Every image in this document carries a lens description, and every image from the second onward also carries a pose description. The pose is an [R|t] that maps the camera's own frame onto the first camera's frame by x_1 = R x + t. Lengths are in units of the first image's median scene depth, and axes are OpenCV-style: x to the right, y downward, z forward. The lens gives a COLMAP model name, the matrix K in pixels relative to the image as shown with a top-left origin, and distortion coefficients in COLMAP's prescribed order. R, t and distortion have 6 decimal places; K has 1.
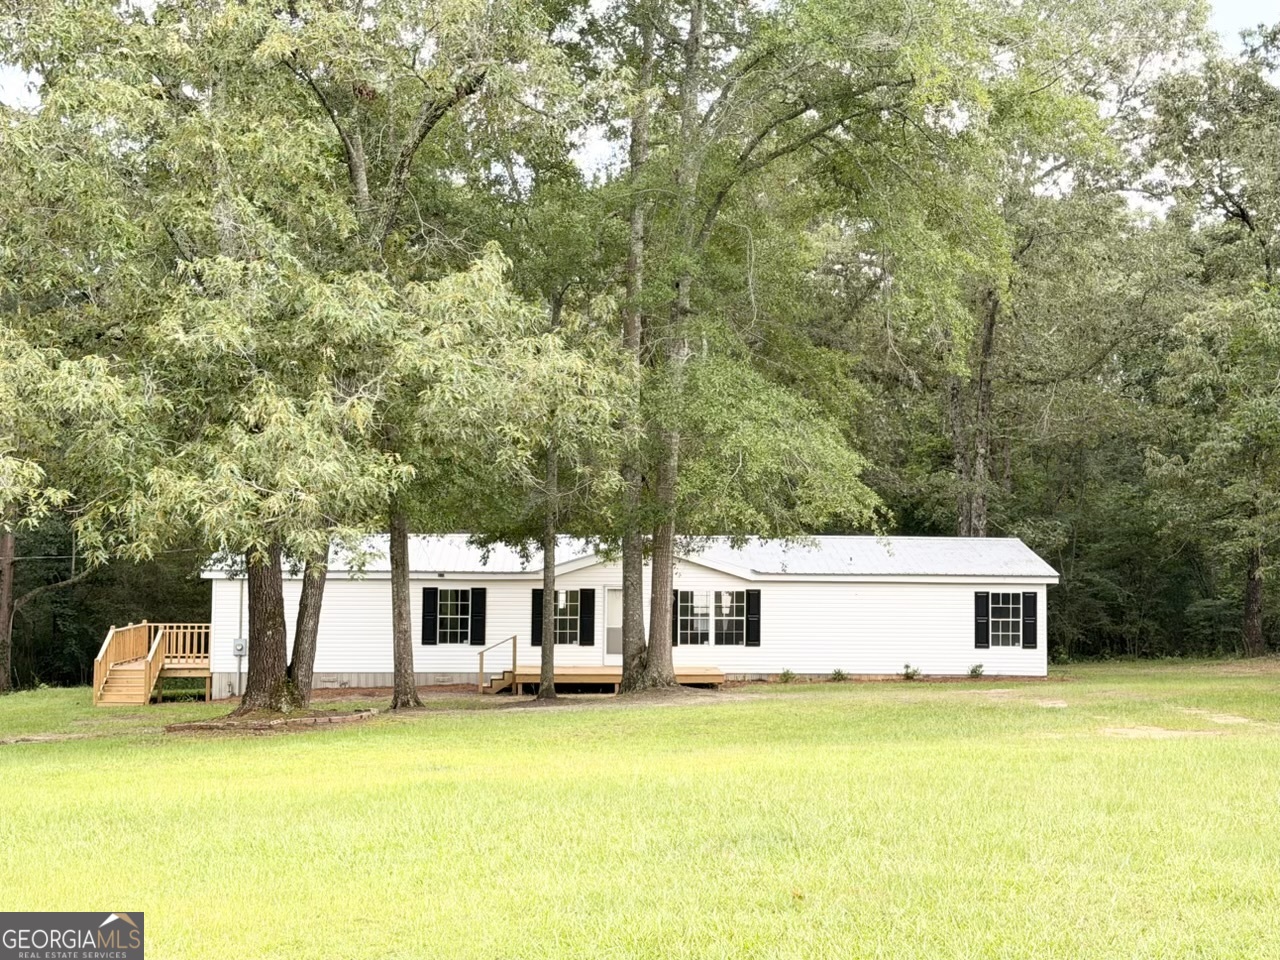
lens RADIAL K [[1923.4, 0, 643.9], [0, 1923.4, 481.3], [0, 0, 1]] dist [0.065869, 0.000000]
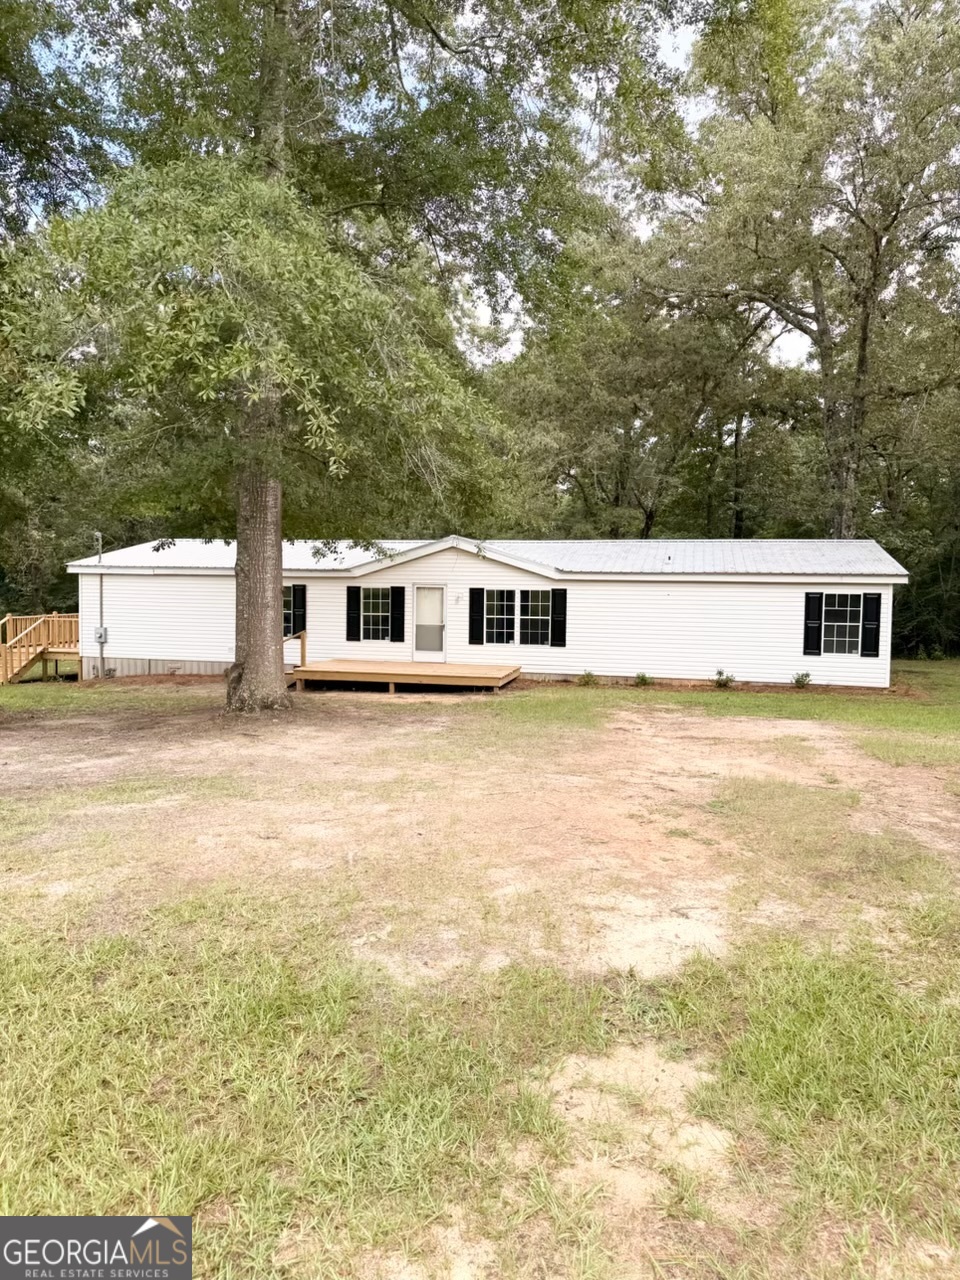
lens RADIAL K [[893.4, 0, 473.9], [0, 893.4, 634.8], [0, 0, 1]] dist [0.059062, -0.064526]
pose [[0.959636, 0.022509, -0.280342, 0.142329], [0.003298, 0.995823, 0.091245, 0.038399], [0.281225, -0.088486, 0.955554, 0.556809]]
